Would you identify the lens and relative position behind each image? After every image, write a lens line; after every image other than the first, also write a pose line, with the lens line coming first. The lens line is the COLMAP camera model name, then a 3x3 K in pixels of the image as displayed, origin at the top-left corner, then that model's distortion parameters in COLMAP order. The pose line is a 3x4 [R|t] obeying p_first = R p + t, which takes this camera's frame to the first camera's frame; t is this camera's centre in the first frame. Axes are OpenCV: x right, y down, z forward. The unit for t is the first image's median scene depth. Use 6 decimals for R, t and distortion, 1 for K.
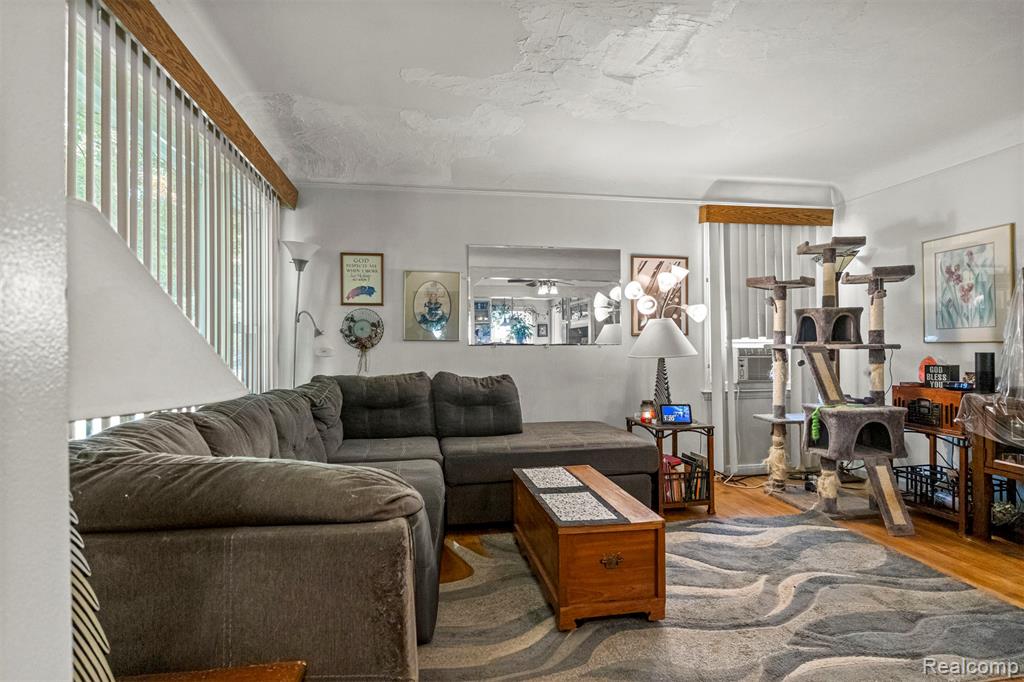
lens RADIAL K [[516.5, 0, 512.0], [0, 516.5, 341.0], [0, 0, 1]] dist [-0.003954, -0.000716]
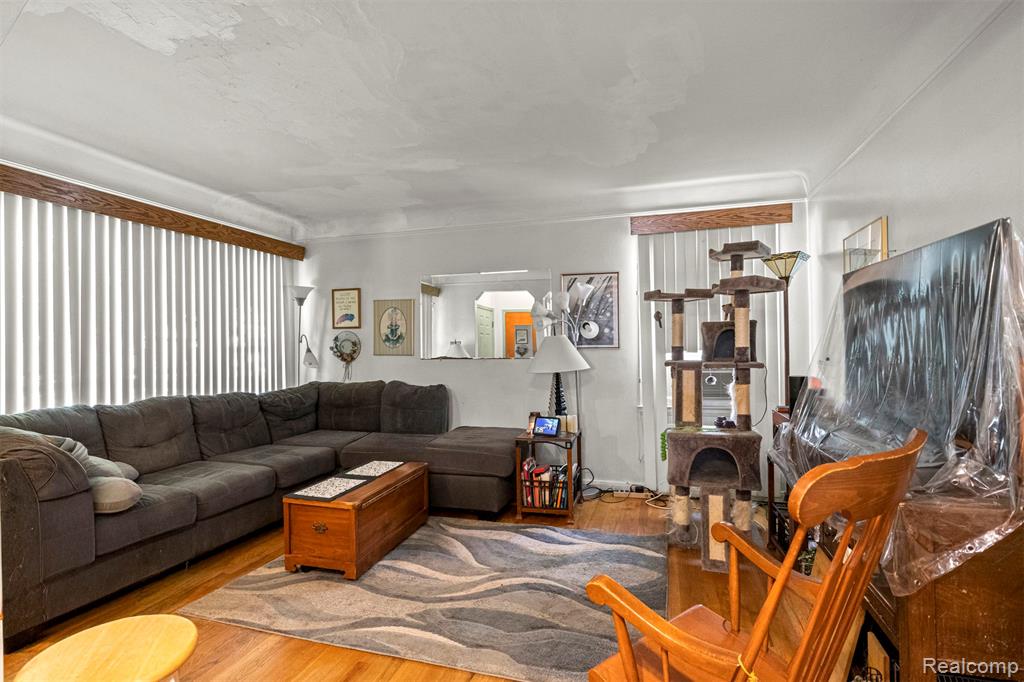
lens RADIAL K [[526.5, 0, 512.0], [0, 526.5, 341.0], [0, 0, 1]] dist [-0.001031, 0.000224]
pose [[0.893385, -0.010436, -0.449172, 0.792478], [0.011103, 0.999938, -0.001149, -0.036333], [0.449156, -0.003961, 0.893445, -0.005033]]
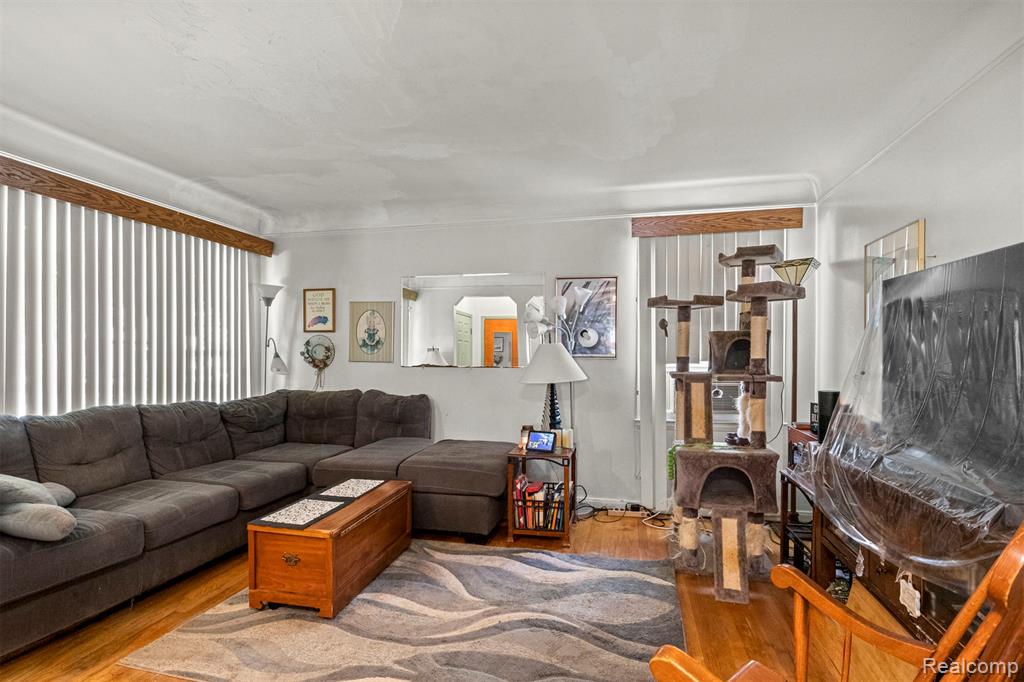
lens RADIAL K [[527.0, 0, 515.4], [0, 527.0, 355.0], [0, 0, 1]] dist [-0.003690, -0.000972]
pose [[0.919861, 0.007753, -0.392167, 0.708443], [-0.004155, 0.999941, 0.010021, -0.034997], [0.392221, -0.007589, 0.919840, 0.059363]]
